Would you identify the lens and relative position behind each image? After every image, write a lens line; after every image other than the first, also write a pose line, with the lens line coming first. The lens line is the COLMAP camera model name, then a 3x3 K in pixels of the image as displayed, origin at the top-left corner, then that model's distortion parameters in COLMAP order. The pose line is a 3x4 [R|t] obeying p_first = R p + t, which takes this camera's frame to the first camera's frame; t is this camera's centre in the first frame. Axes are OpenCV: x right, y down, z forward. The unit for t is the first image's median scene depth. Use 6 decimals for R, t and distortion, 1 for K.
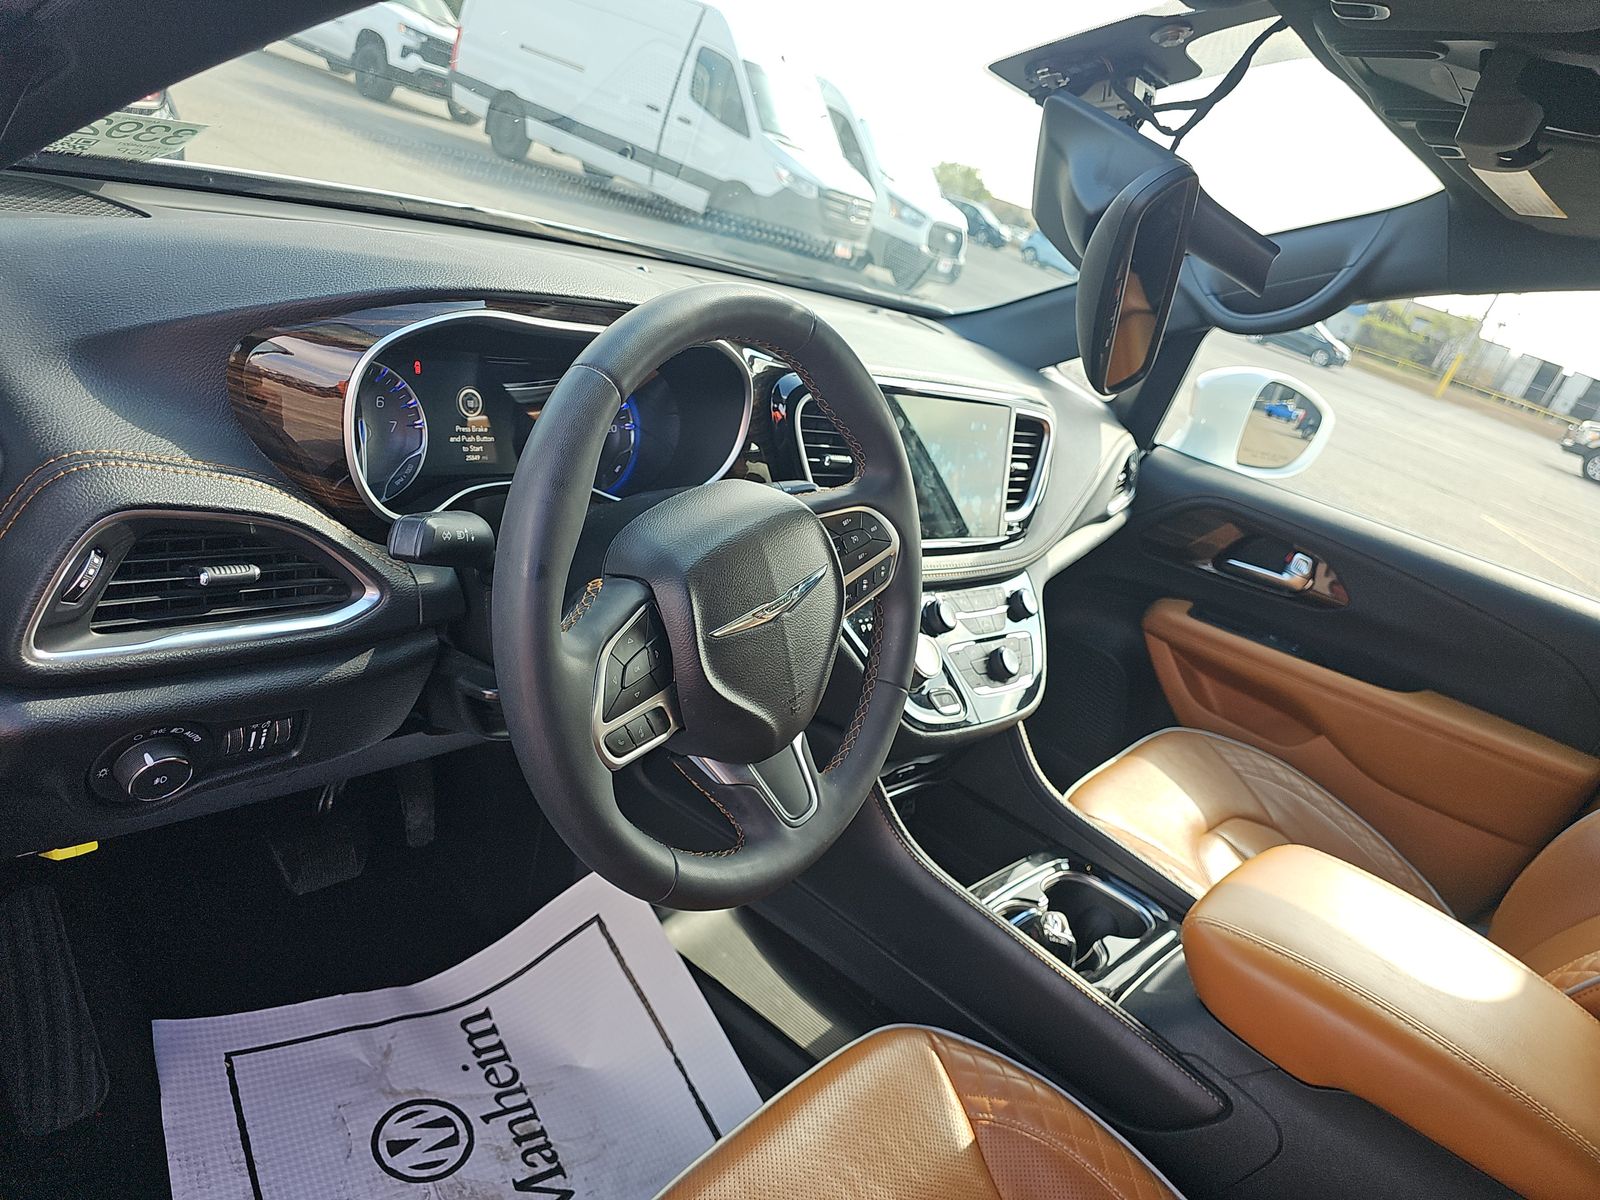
lens RADIAL K [[1075.4, 0, 800.0], [0, 1075.4, 600.0], [0, 0, 1]] dist [0.056018, -0.080213]
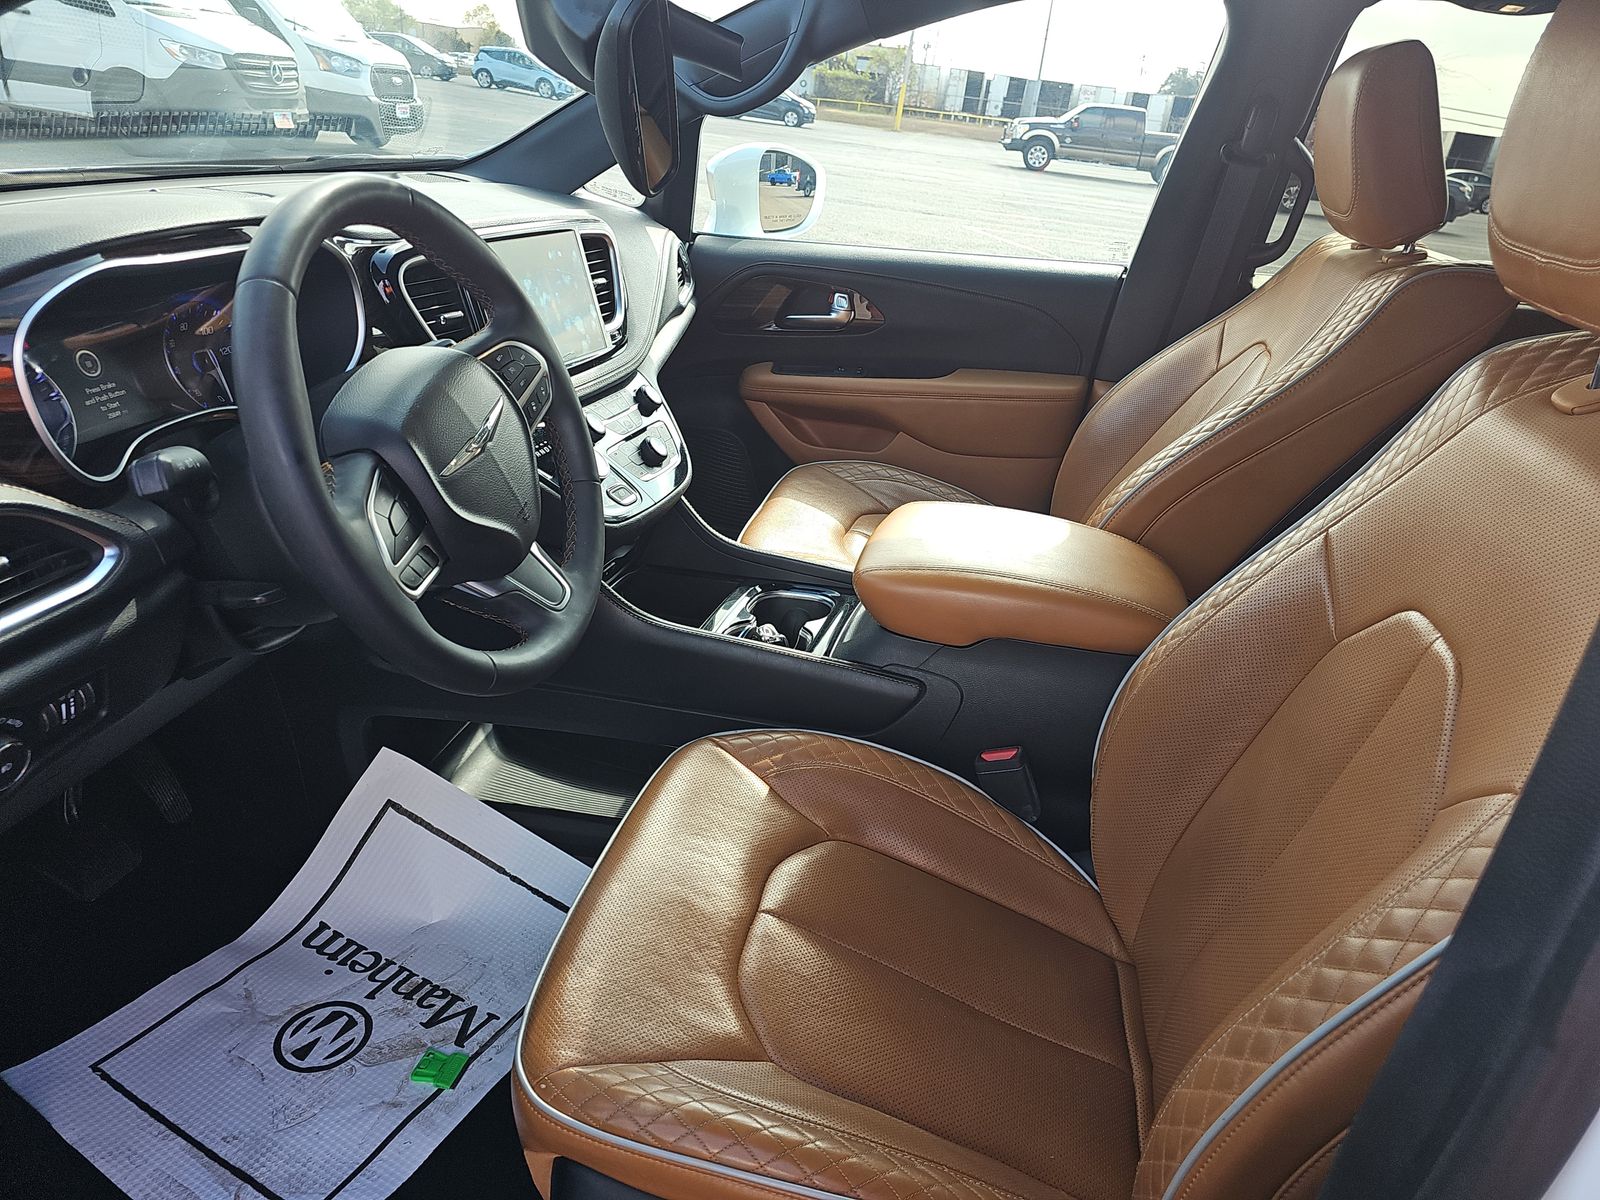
lens RADIAL K [[1060.2, 0, 819.0], [0, 1060.2, 600.2], [0, 0, 1]] dist [0.053706, -0.050664]
pose [[0.868627, -0.382220, 0.315271, -0.079204], [0.330208, 0.920981, 0.206776, 0.029029], [-0.369392, -0.075506, 0.926201, -0.147734]]
